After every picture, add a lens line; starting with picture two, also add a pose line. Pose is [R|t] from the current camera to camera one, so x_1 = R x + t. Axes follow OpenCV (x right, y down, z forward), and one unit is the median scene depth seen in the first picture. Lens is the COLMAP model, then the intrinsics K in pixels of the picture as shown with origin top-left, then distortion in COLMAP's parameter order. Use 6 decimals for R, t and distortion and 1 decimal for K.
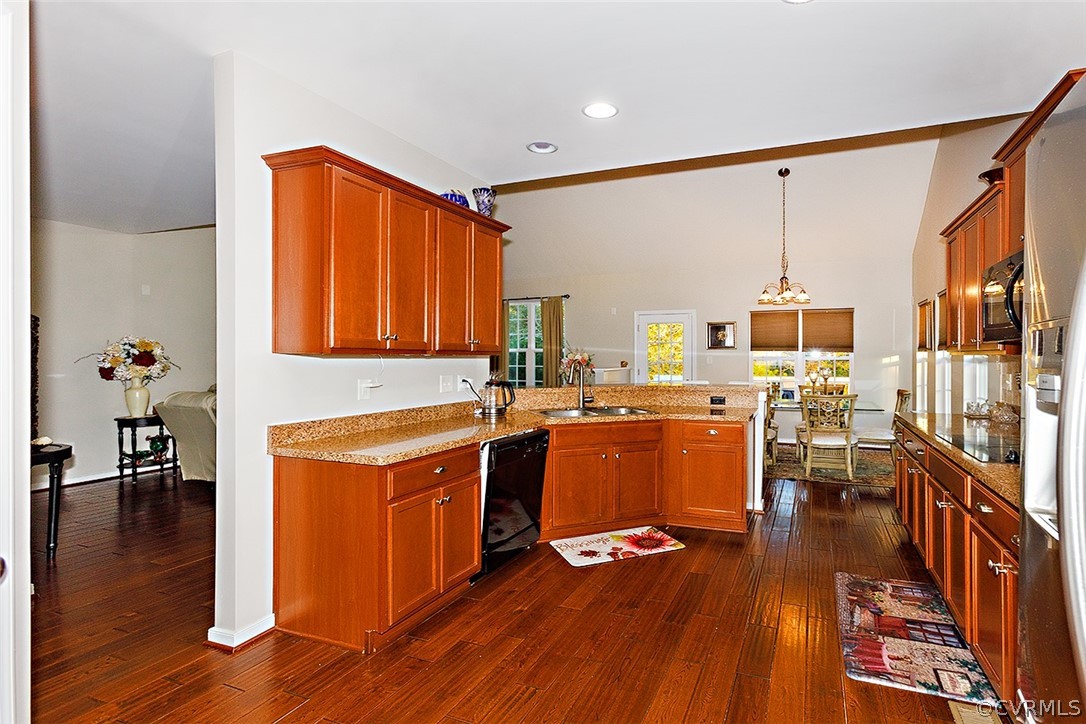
lens RADIAL K [[483.4, 0, 549.8], [0, 483.4, 350.9], [0, 0, 1]] dist [0.003216, 0.003300]
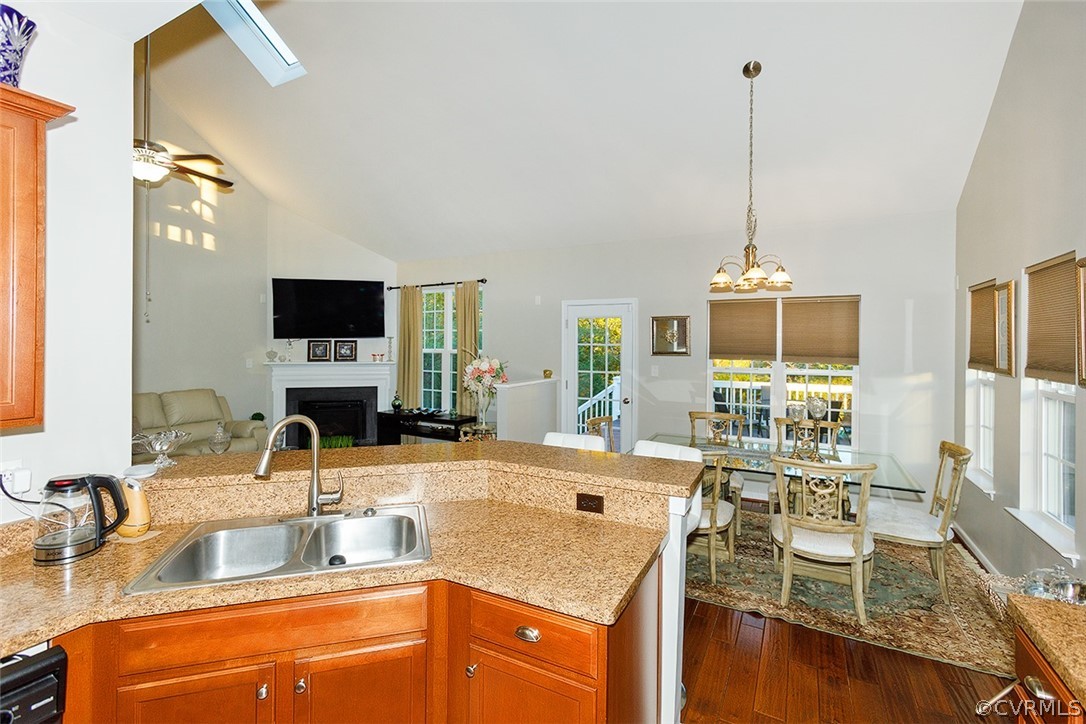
lens RADIAL K [[532.2, 0, 542.7], [0, 532.2, 364.7], [0, 0, 1]] dist [-0.004593, 0.007171]
pose [[0.998893, -0.014639, 0.044704, 0.205895], [0.012728, 0.999005, 0.042742, -0.037966], [-0.045285, -0.042126, 0.998086, 0.366664]]
